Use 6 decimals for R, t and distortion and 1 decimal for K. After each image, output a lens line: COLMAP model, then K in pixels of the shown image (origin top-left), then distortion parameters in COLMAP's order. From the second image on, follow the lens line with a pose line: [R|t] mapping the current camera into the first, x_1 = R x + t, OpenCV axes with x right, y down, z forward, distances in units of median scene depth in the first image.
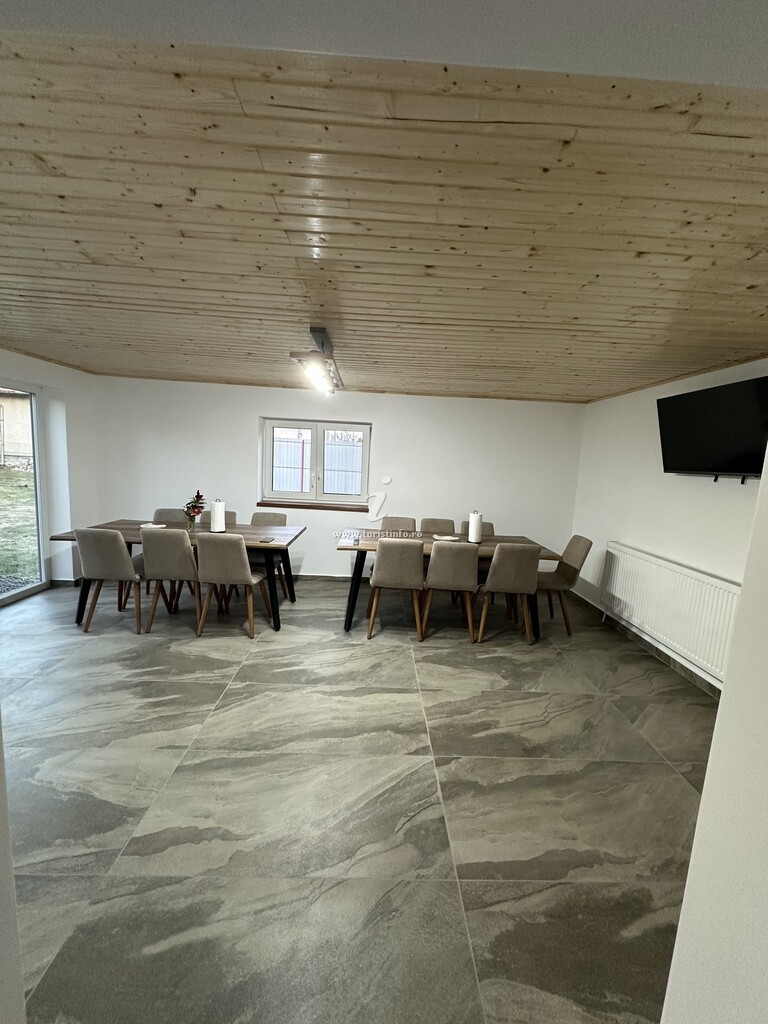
lens RADIAL K [[411.0, 0, 386.2], [0, 411.0, 515.9], [0, 0, 1]] dist [-0.000016, 0.000208]
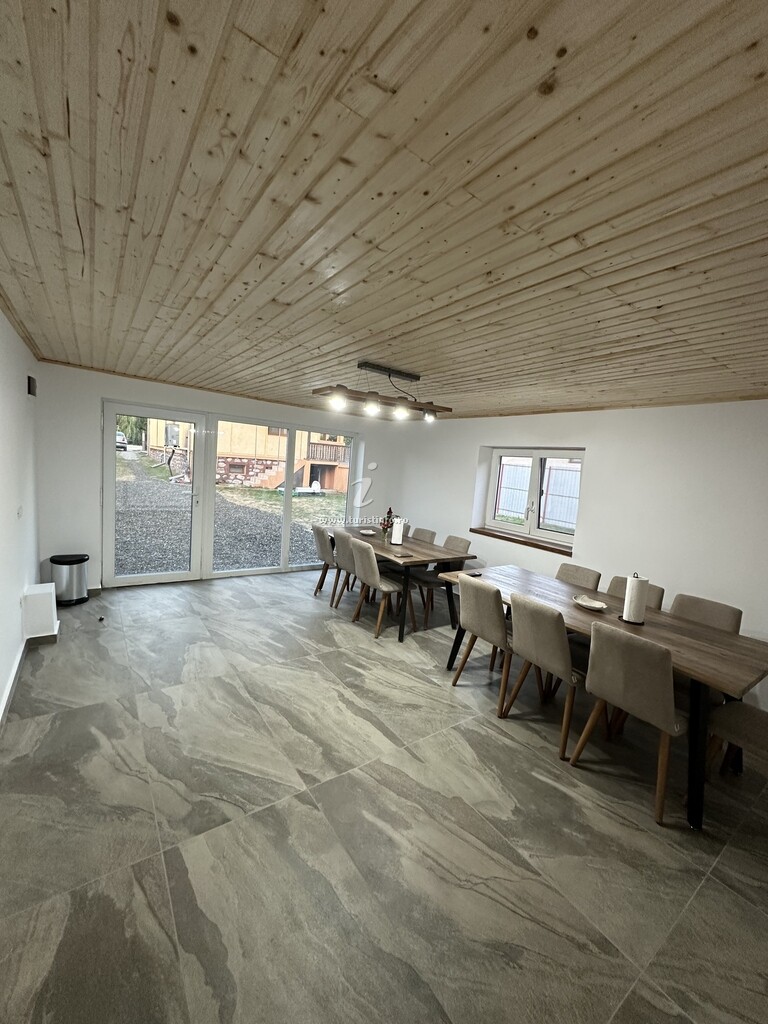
lens RADIAL K [[411.0, 0, 386.2], [0, 411.0, 515.9], [0, 0, 1]] dist [-0.000016, 0.000208]
pose [[0.553676, 0.094729, -0.827326, 0.752962], [-0.165564, 0.986197, 0.002119, -0.053207], [0.816107, 0.135803, 0.561718, 0.428523]]
